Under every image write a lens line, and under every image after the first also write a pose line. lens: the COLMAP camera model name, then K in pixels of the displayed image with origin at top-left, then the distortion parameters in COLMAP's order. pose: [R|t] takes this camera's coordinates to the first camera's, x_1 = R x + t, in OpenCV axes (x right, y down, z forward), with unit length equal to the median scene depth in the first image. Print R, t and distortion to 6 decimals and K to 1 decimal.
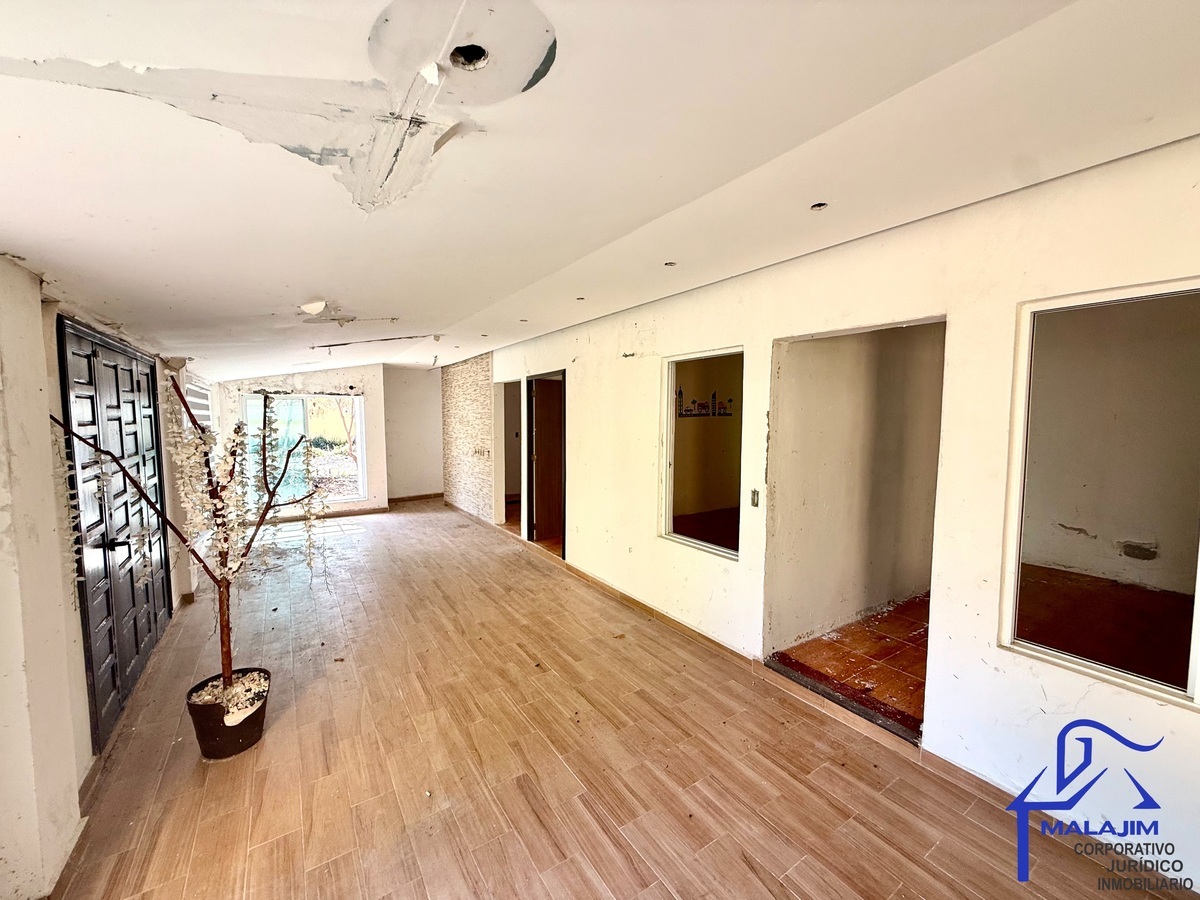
lens RADIAL K [[481.1, 0, 595.1], [0, 481.1, 450.0], [0, 0, 1]] dist [0.006496, -0.001934]
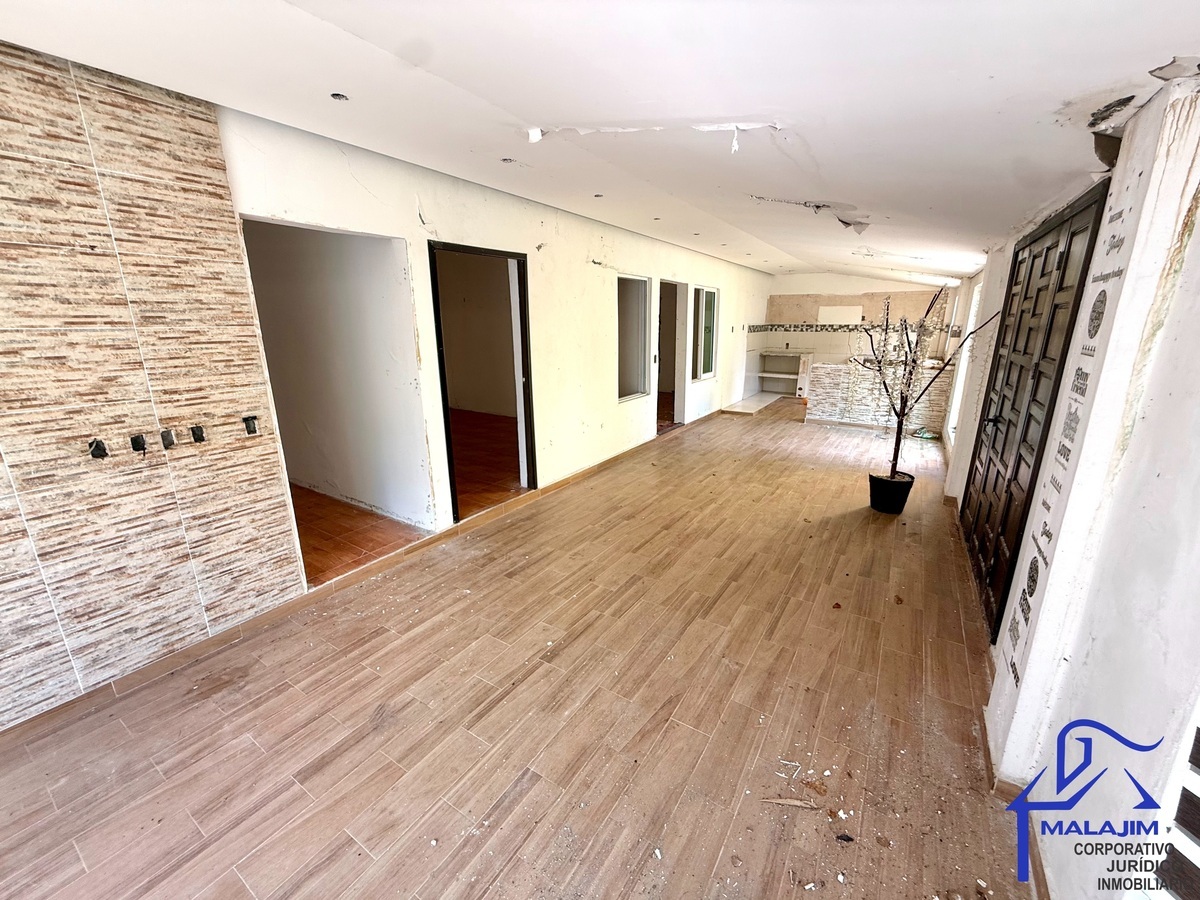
lens RADIAL K [[481.1, 0, 599.9], [0, 481.1, 449.2], [0, 0, 1]] dist [0.006496, -0.001934]
pose [[-0.413615, -0.230403, 0.880816, -1.512043], [0.071996, 0.956143, 0.283915, -0.134241], [-0.907601, 0.180847, -0.378887, 2.144168]]
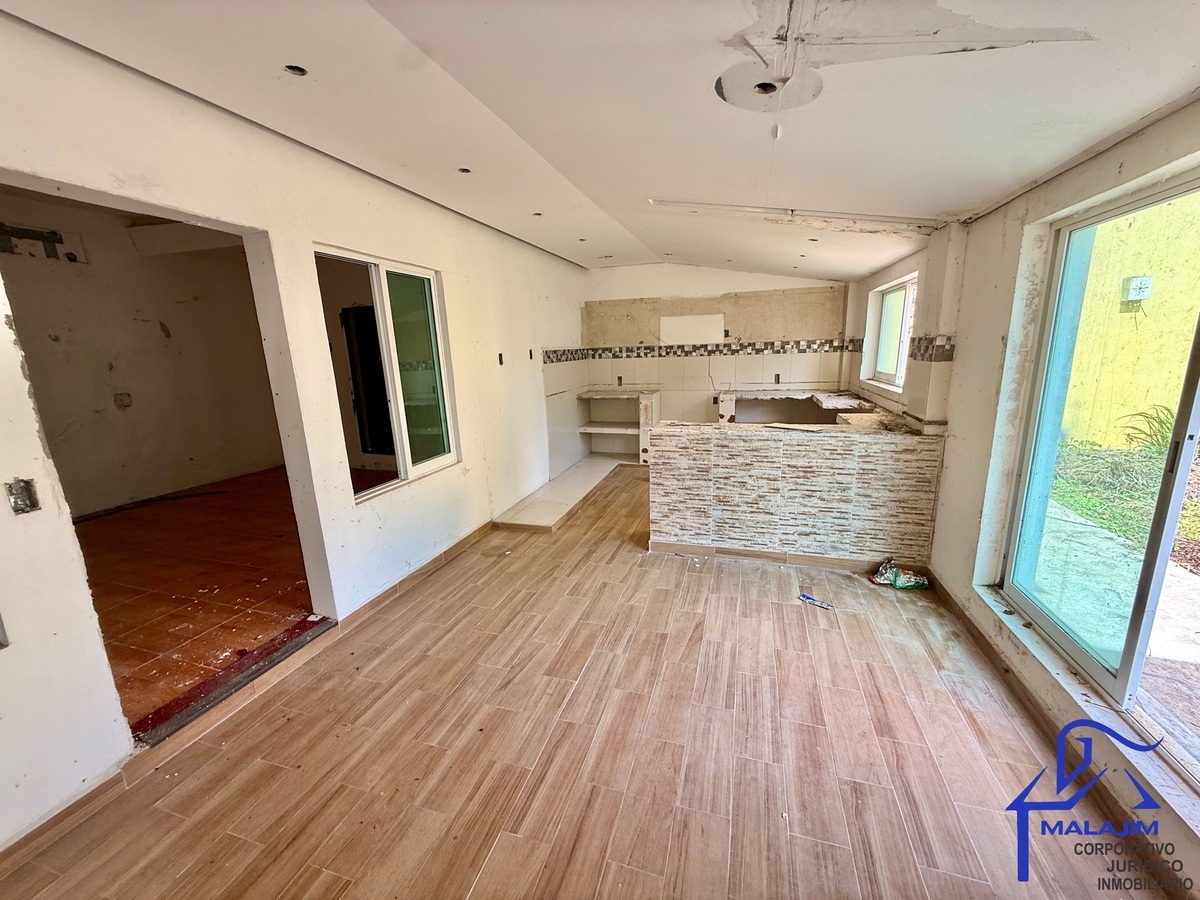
lens RADIAL K [[481.1, 0, 594.0], [0, 481.1, 450.6], [0, 0, 1]] dist [0.006496, -0.001934]
pose [[-0.630105, -0.137917, 0.764164, -0.427966], [0.095447, 0.962882, 0.252484, -0.015998], [-0.770621, 0.232029, -0.593553, 0.871394]]
